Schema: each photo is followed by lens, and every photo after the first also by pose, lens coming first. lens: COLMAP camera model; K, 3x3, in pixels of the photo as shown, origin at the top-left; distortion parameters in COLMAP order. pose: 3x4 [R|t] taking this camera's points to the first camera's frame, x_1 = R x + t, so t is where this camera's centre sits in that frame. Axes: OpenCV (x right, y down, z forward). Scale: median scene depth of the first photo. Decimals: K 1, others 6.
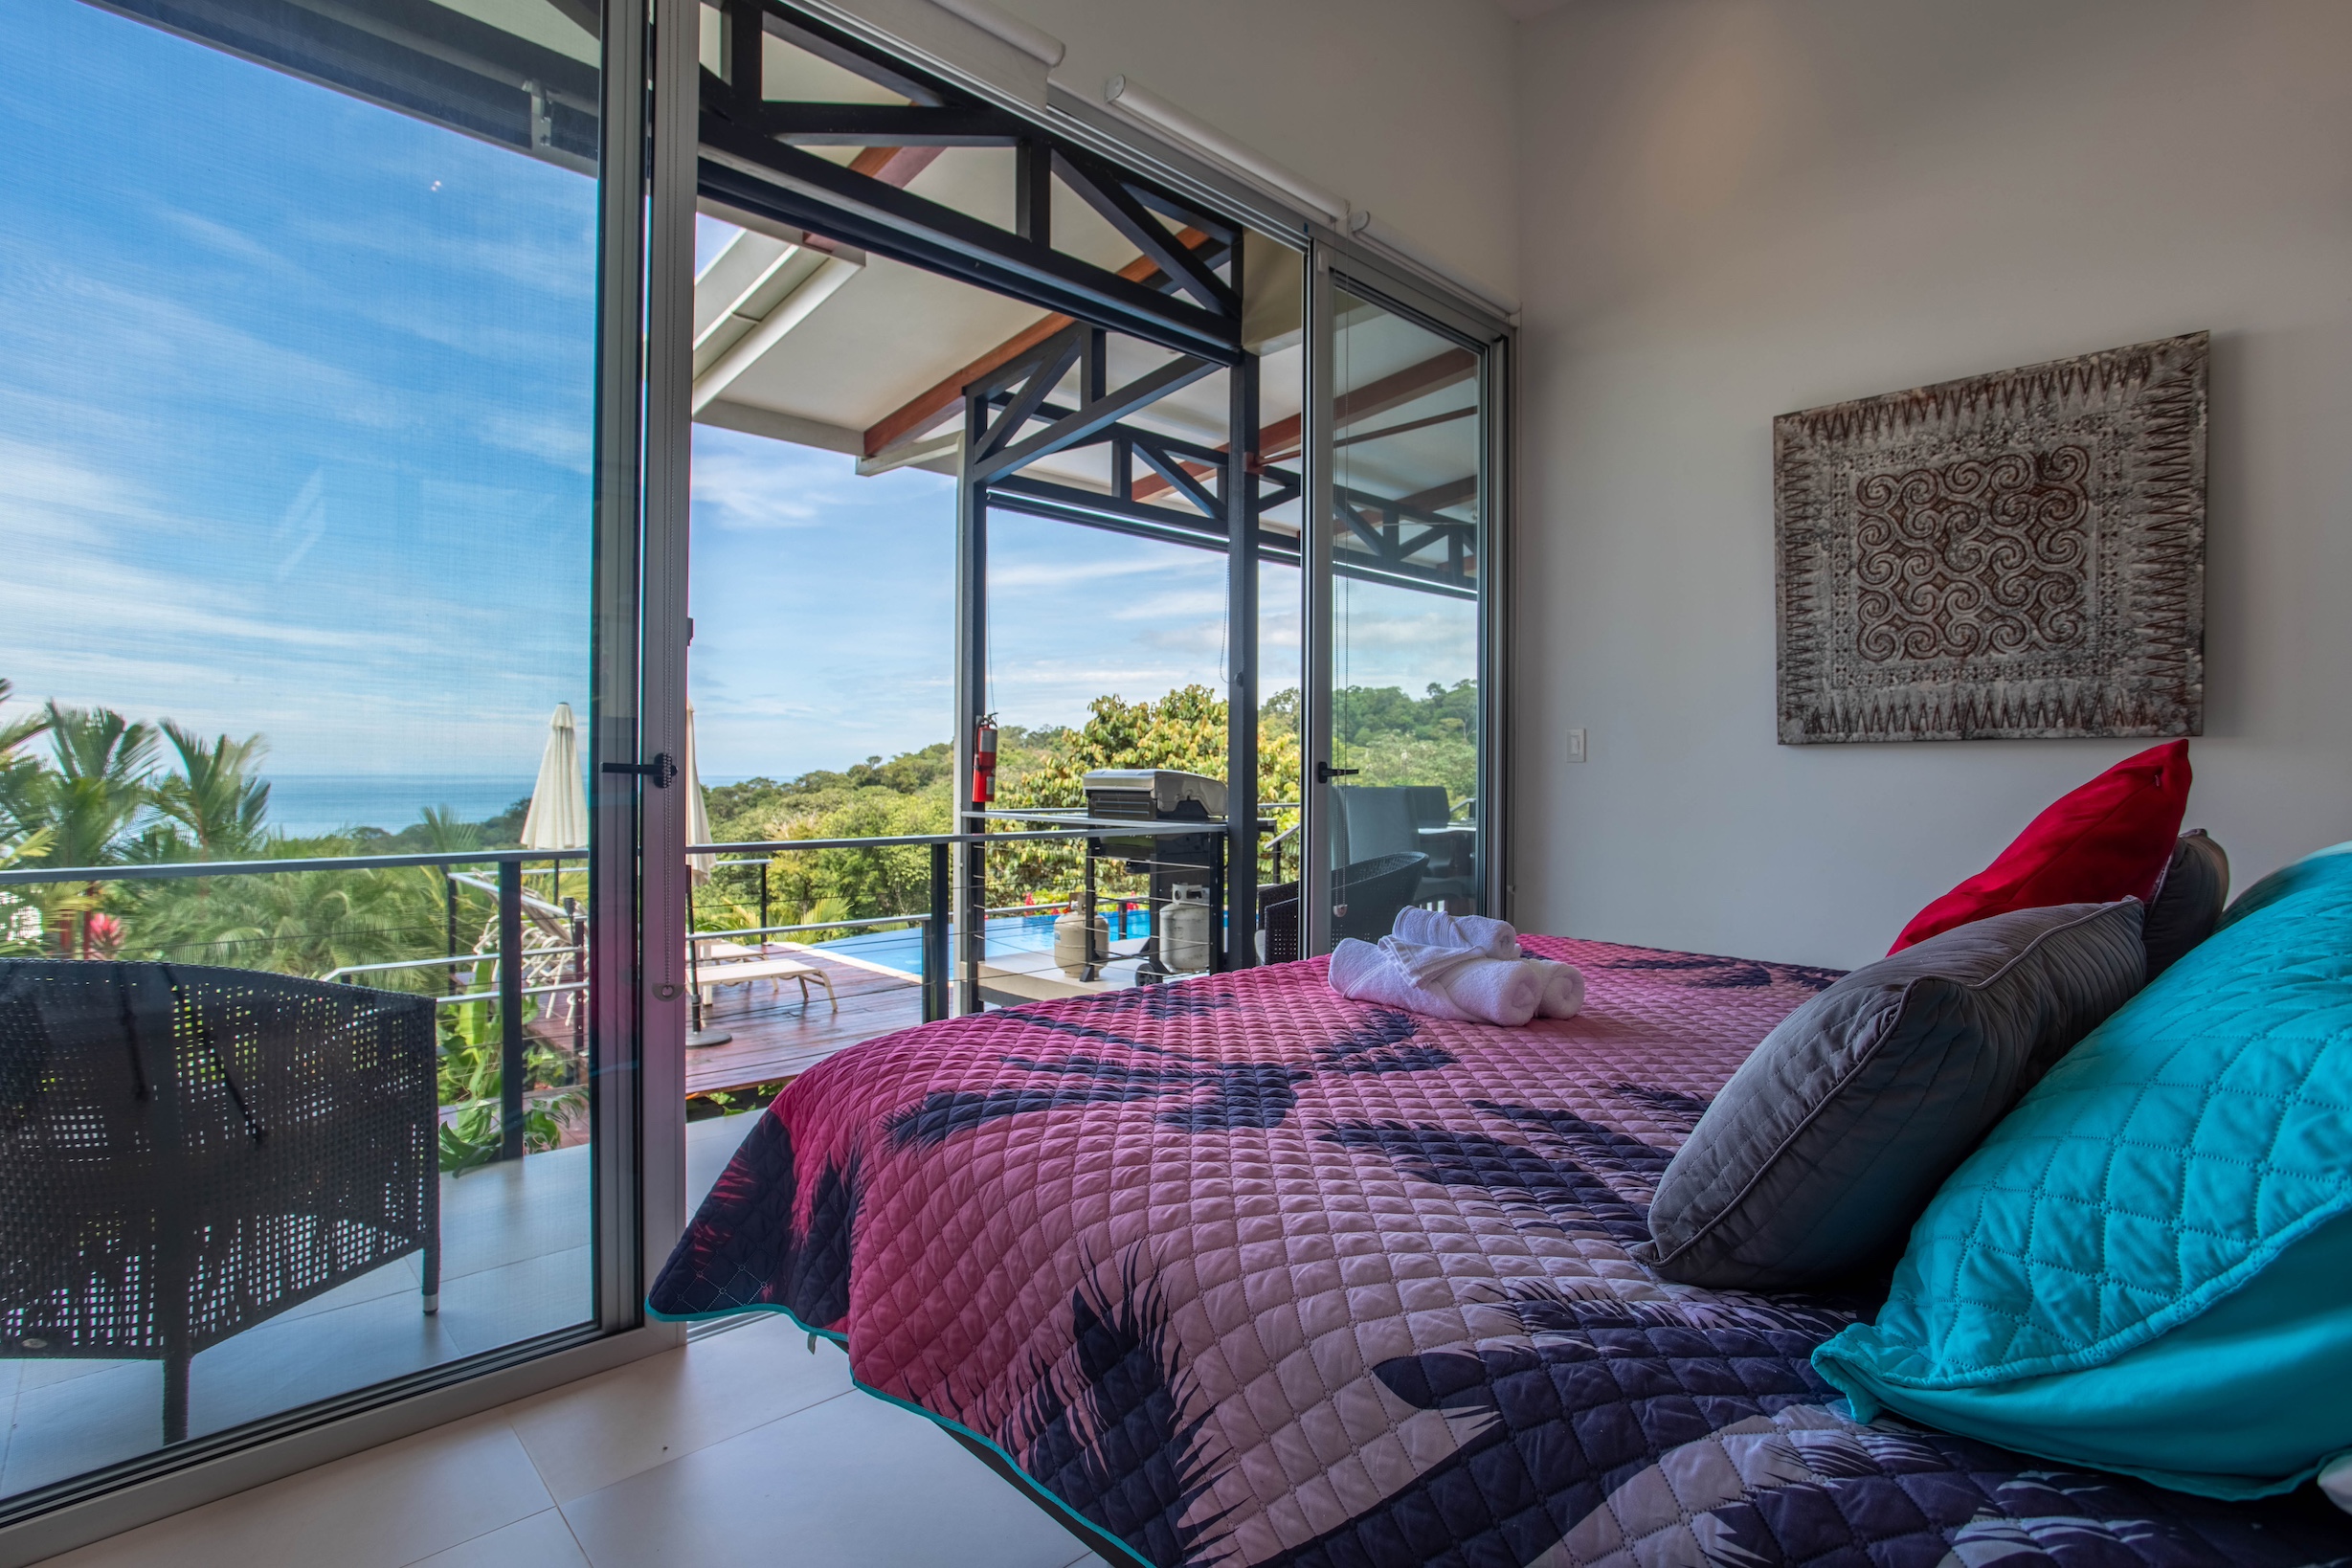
lens RADIAL K [[1134.4, 0, 1176.0], [0, 1134.4, 784.0], [0, 0, 1]] dist [-0.049533, 0.029632]
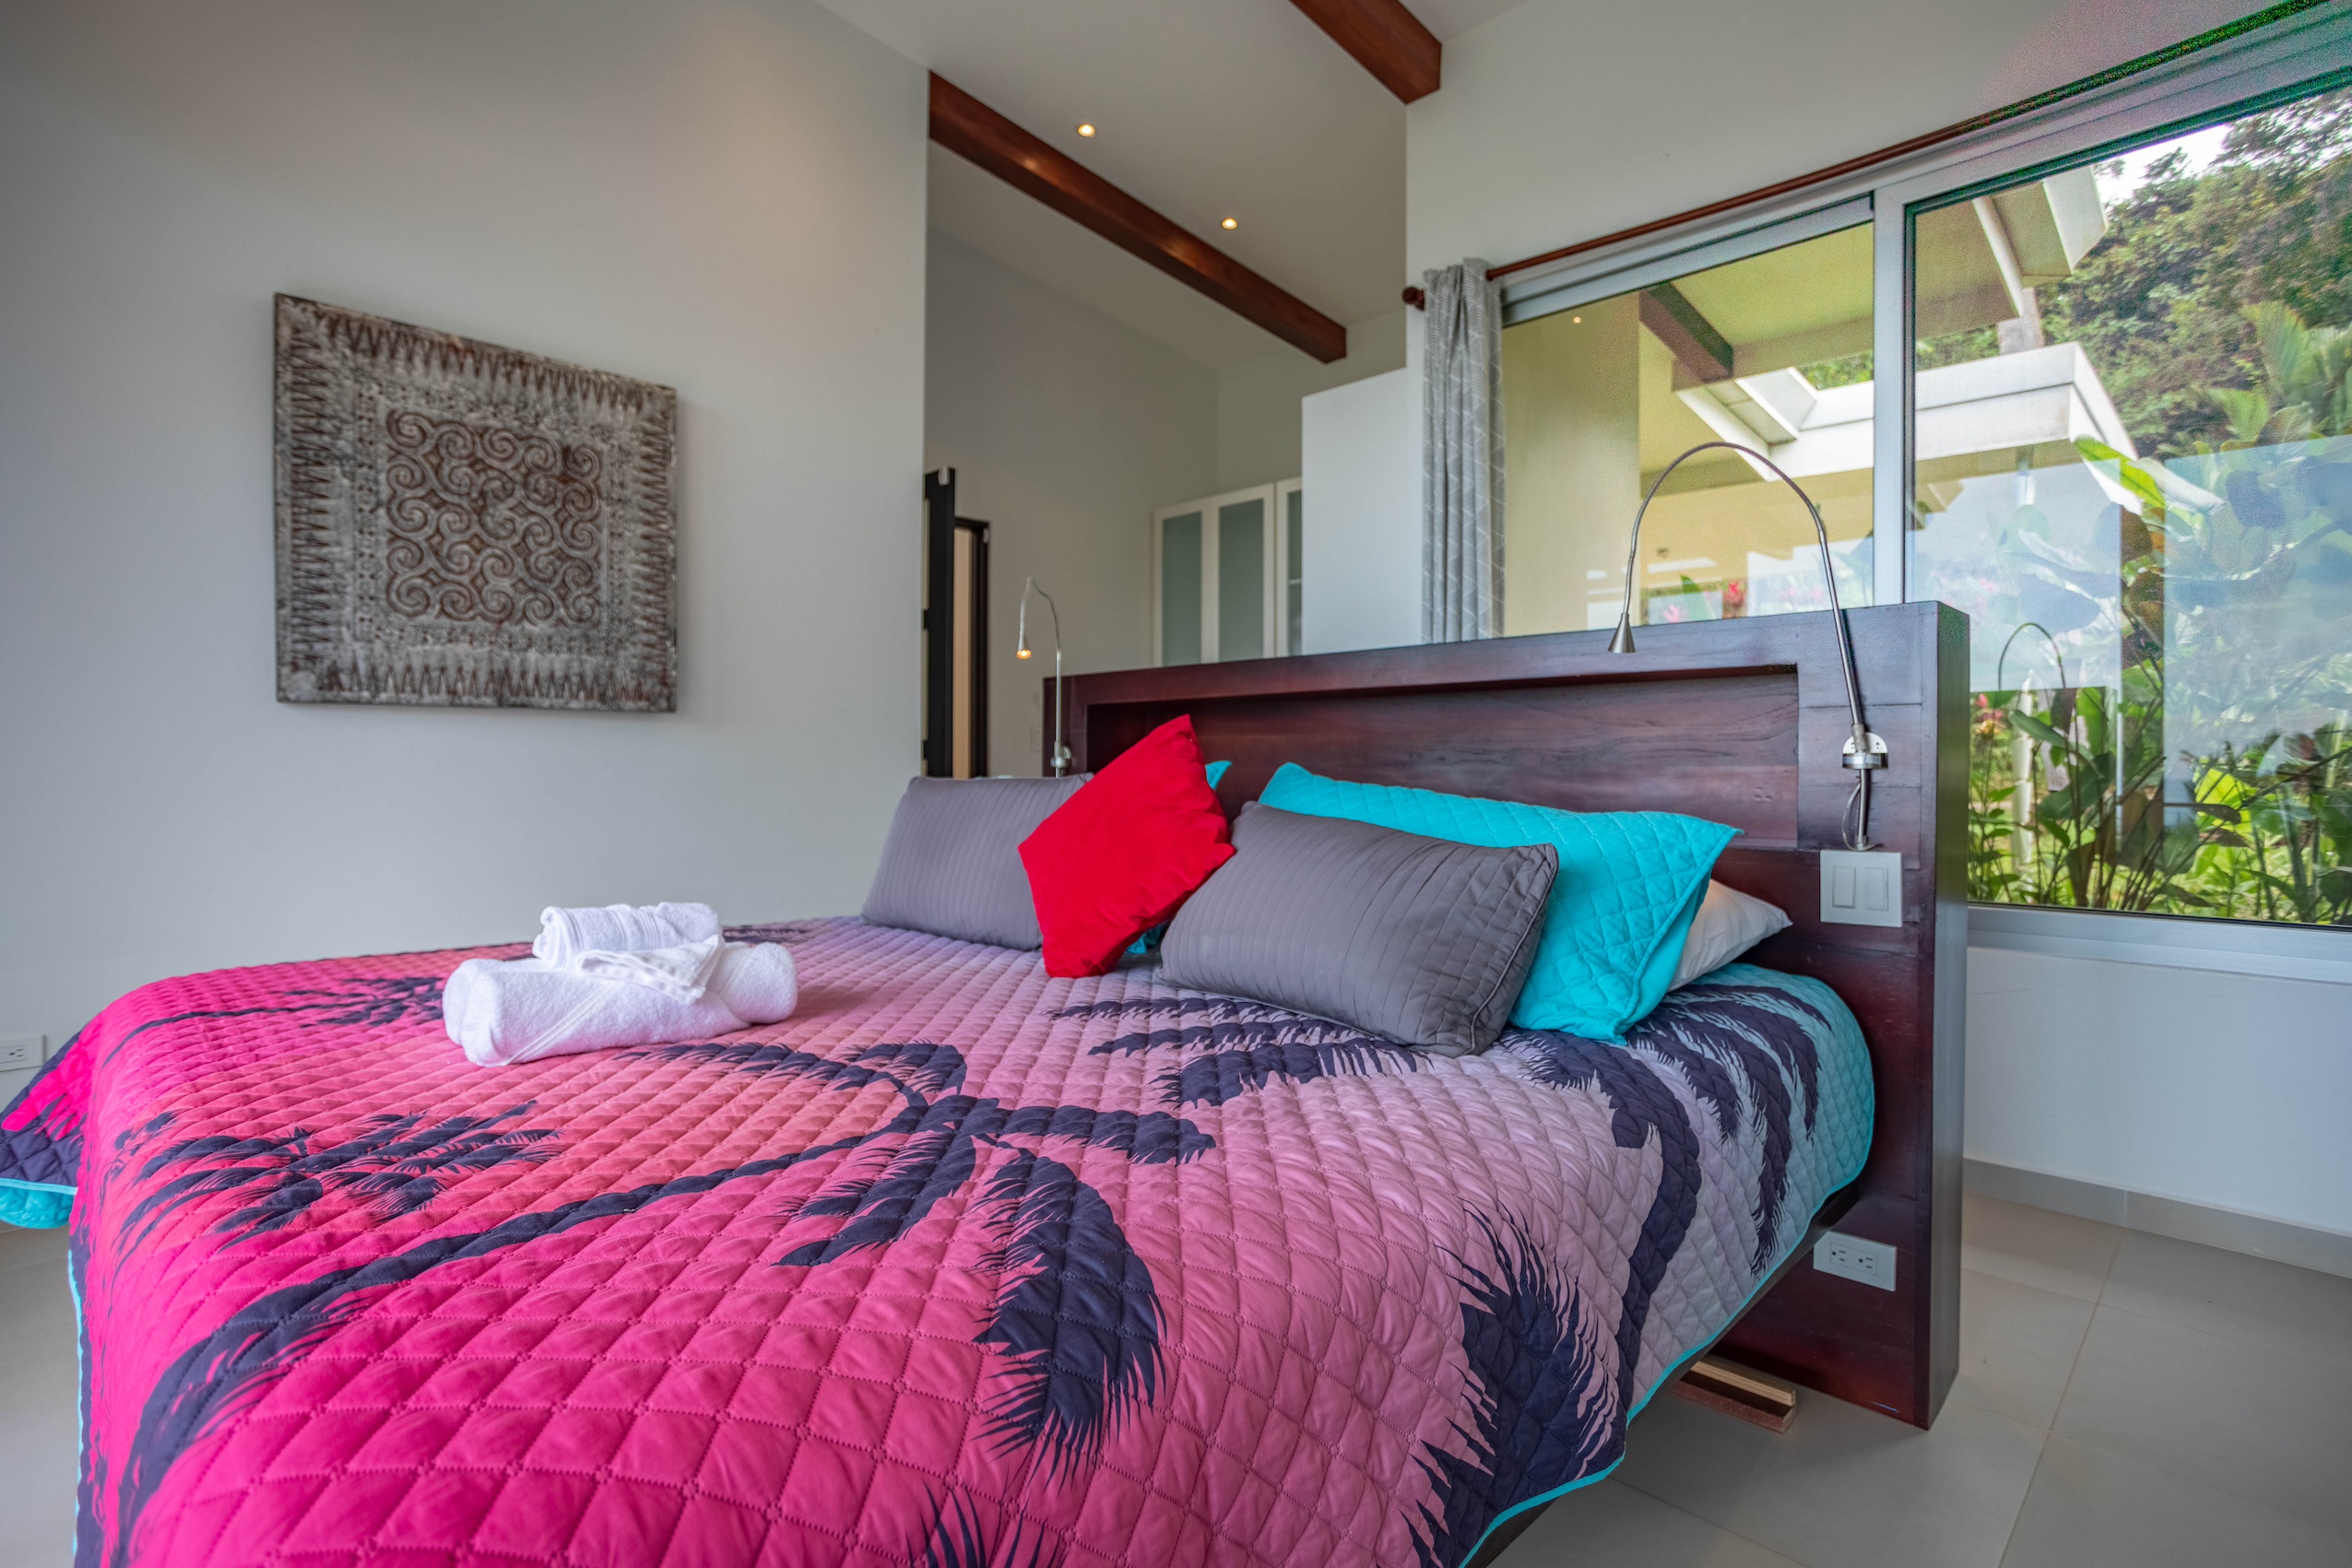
lens RADIAL K [[1134.3, 0, 1176.0], [0, 1134.3, 784.0], [0, 0, 1]] dist [-0.049533, 0.029632]
pose [[-0.025882, -0.020460, 0.999456, -0.318157], [0.005475, 0.999773, 0.020608, 0.012746], [-0.999650, 0.006005, -0.025764, 0.419505]]
